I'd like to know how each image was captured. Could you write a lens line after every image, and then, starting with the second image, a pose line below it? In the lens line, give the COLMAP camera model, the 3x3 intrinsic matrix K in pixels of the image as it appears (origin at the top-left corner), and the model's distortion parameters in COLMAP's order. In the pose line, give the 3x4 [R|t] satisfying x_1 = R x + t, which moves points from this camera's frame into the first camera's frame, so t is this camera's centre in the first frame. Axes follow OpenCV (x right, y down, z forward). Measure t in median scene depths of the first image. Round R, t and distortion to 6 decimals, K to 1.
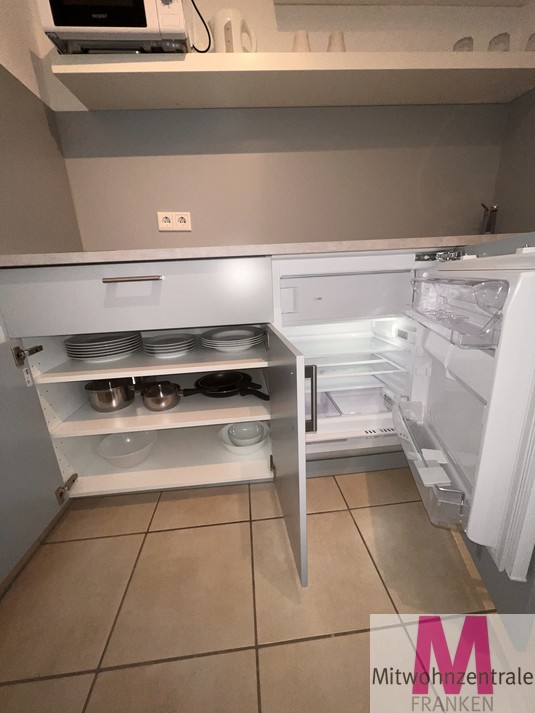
lens RADIAL K [[285.9, 0, 265.9], [0, 285.9, 354.2], [0, 0, 1]] dist [0.001866, -0.000703]
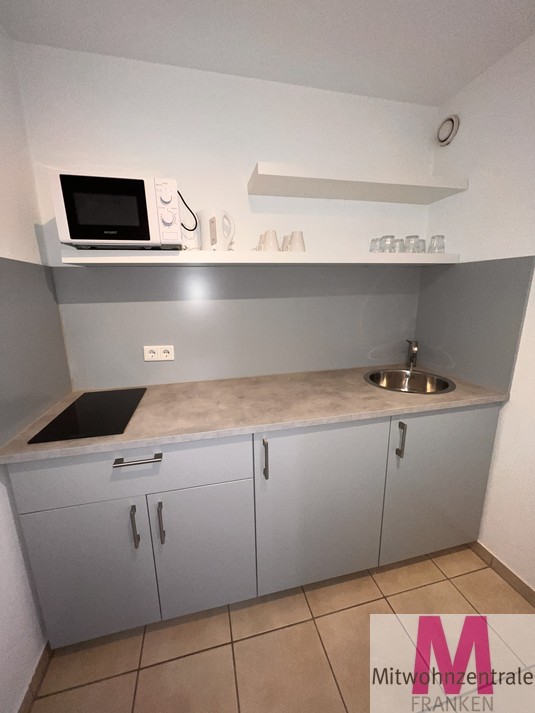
lens RADIAL K [[285.9, 0, 267.2], [0, 285.9, 358.6], [0, 0, 1]] dist [0.001866, -0.000703]
pose [[0.988552, 0.002749, 0.150857, -0.085120], [0.006830, 0.997994, -0.062944, -0.466476], [-0.150728, 0.063254, 0.986550, -0.227789]]
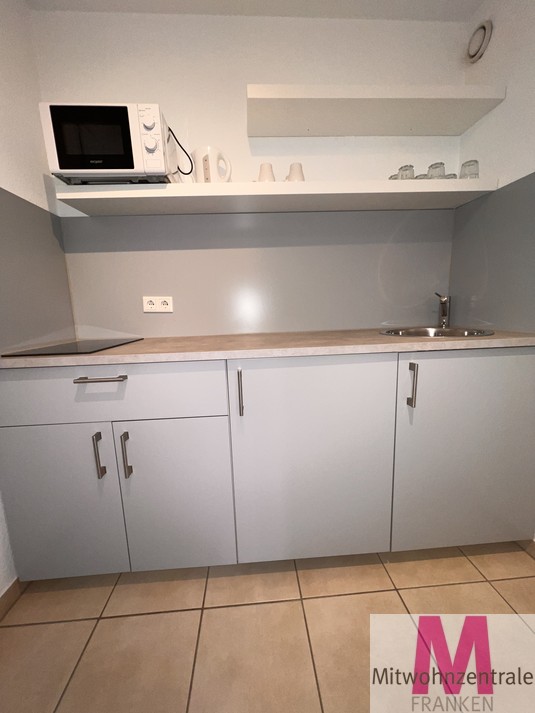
lens RADIAL K [[285.9, 0, 264.2], [0, 285.9, 356.1], [0, 0, 1]] dist [0.001866, -0.000703]
pose [[0.999533, 0.021015, -0.022206, 0.158680], [-0.023461, 0.992933, -0.116336, -0.181182], [0.019604, 0.116802, 0.992962, -0.099658]]
